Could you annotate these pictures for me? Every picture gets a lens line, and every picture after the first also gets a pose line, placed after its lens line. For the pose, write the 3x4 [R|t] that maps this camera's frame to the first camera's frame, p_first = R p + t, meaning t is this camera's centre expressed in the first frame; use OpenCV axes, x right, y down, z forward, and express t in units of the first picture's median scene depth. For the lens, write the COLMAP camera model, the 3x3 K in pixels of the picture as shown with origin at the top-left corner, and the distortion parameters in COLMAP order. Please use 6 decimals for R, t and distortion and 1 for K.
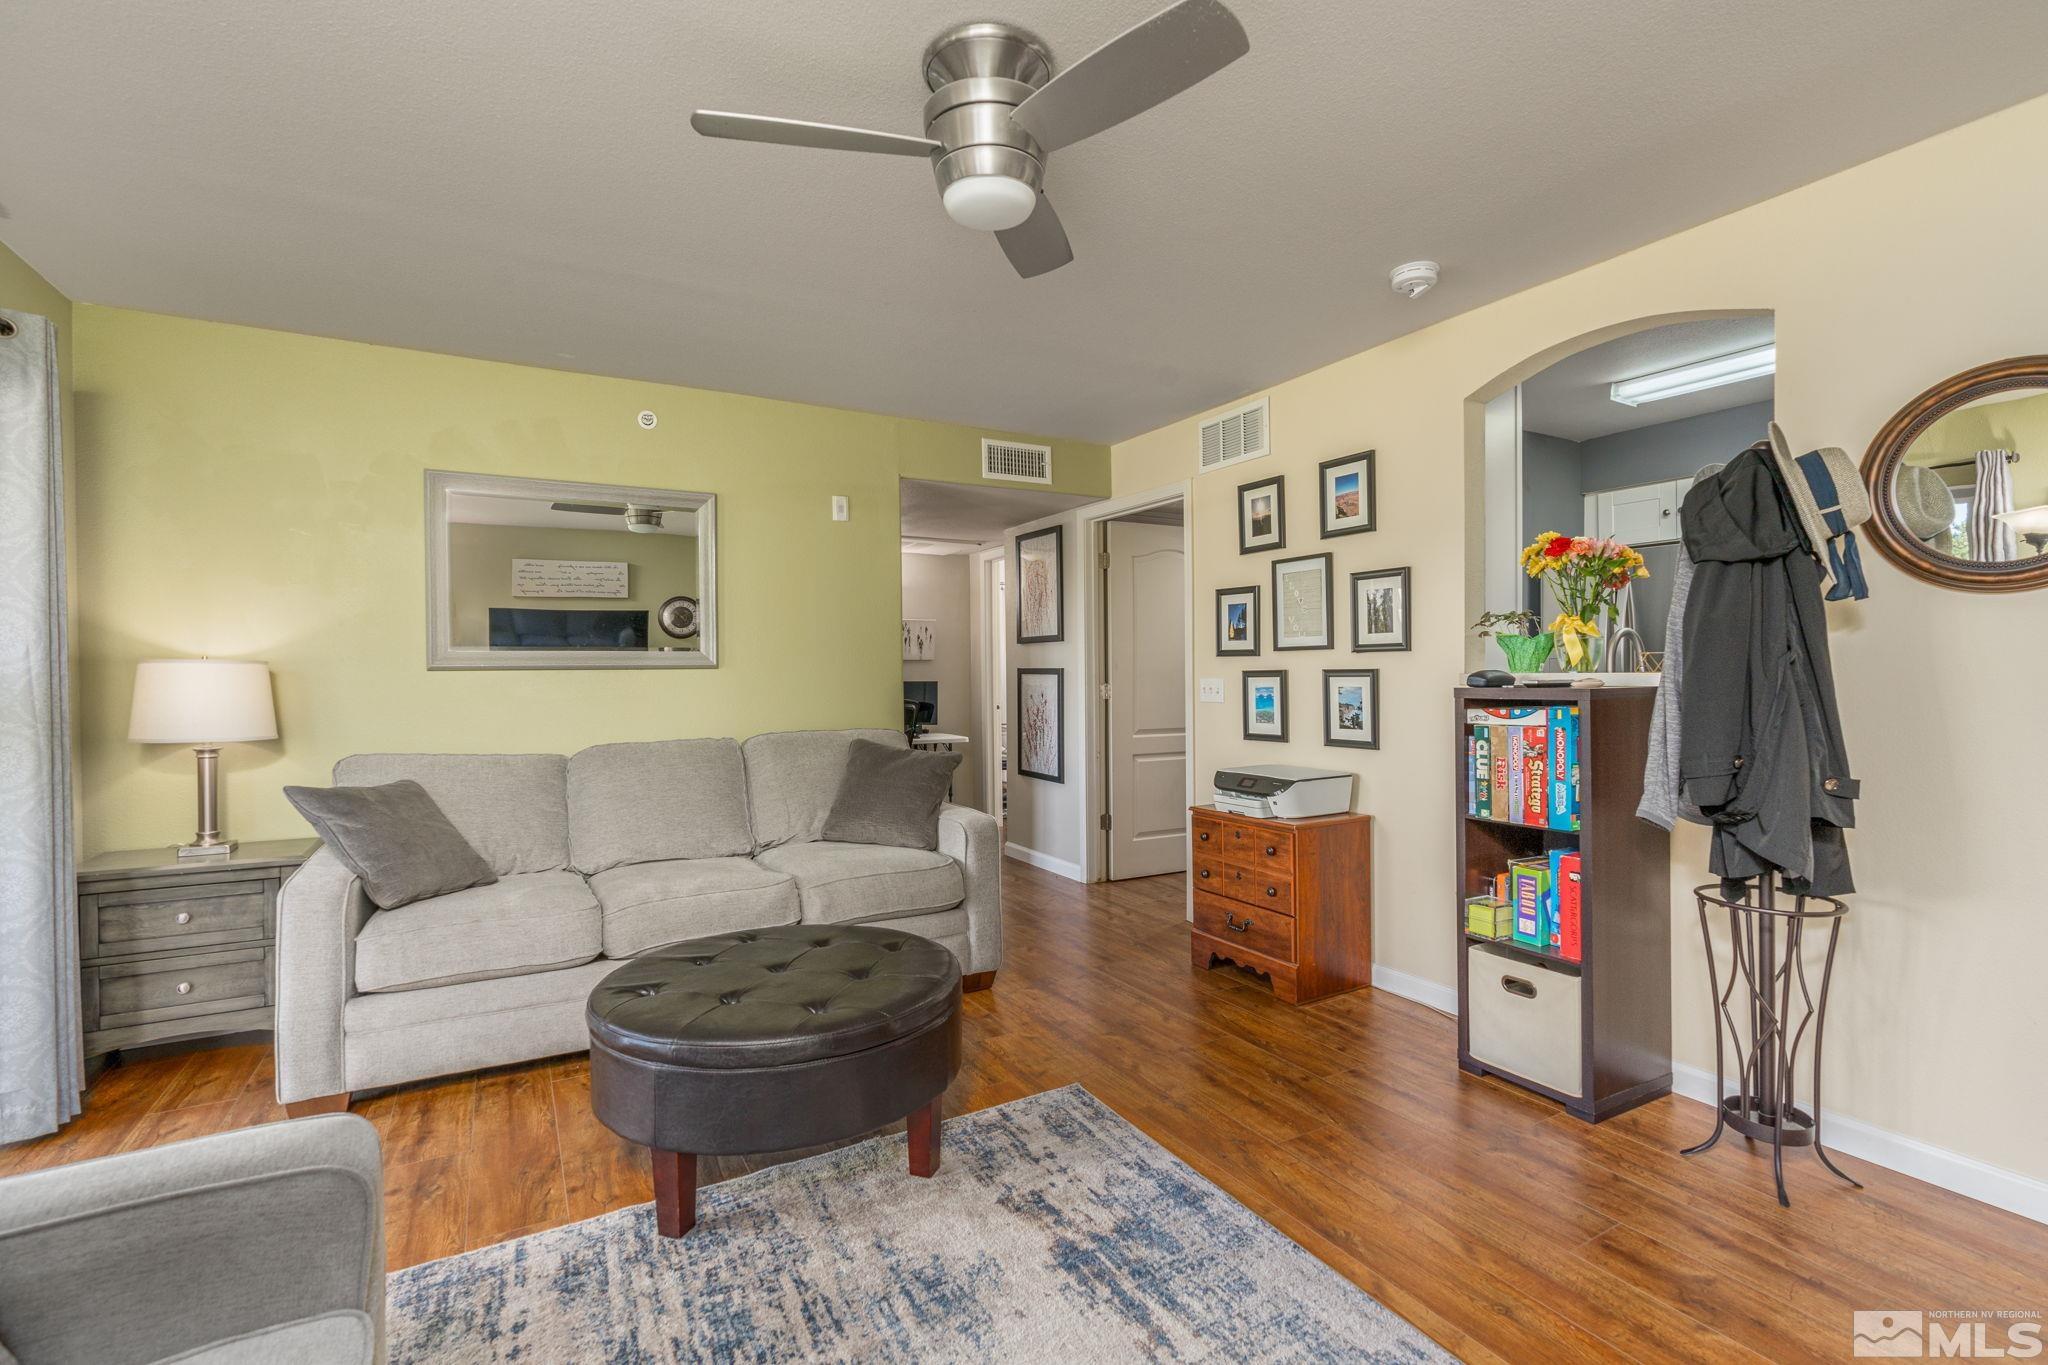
lens RADIAL K [[922.2, 0, 1021.6], [0, 922.2, 674.5], [0, 0, 1]] dist [-0.005831, -0.000527]
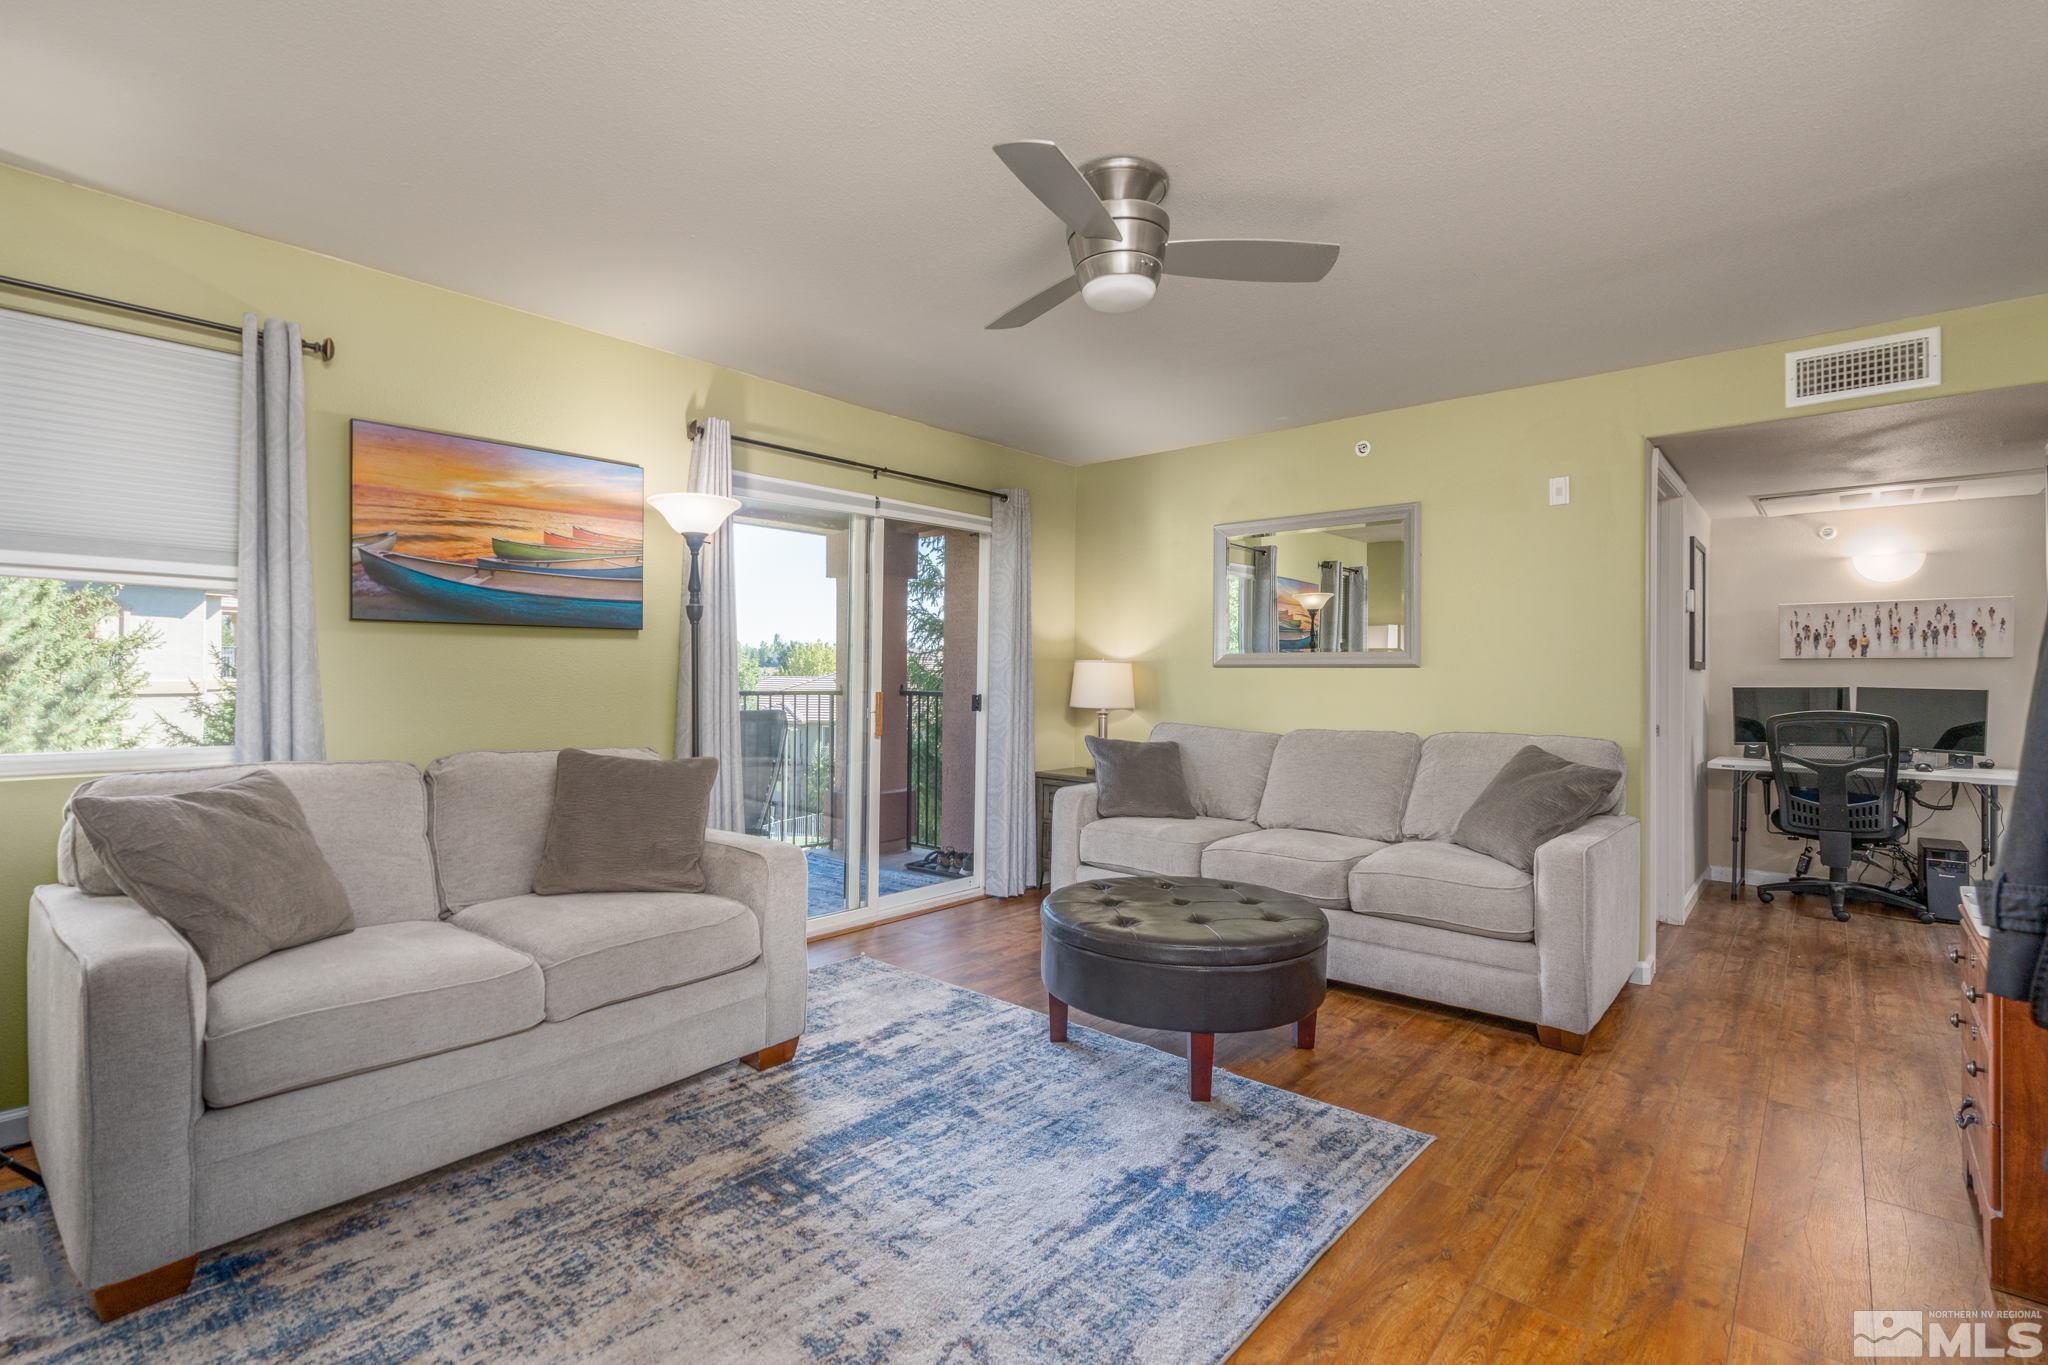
lens RADIAL K [[922.2, 0, 1021.5], [0, 922.2, 679.2], [0, 0, 1]] dist [-0.005831, -0.000527]
pose [[0.326370, 0.018903, -0.945053, 0.591598], [-0.010838, 0.999809, 0.016255, -0.006410], [0.945180, 0.004938, 0.326512, 0.256674]]
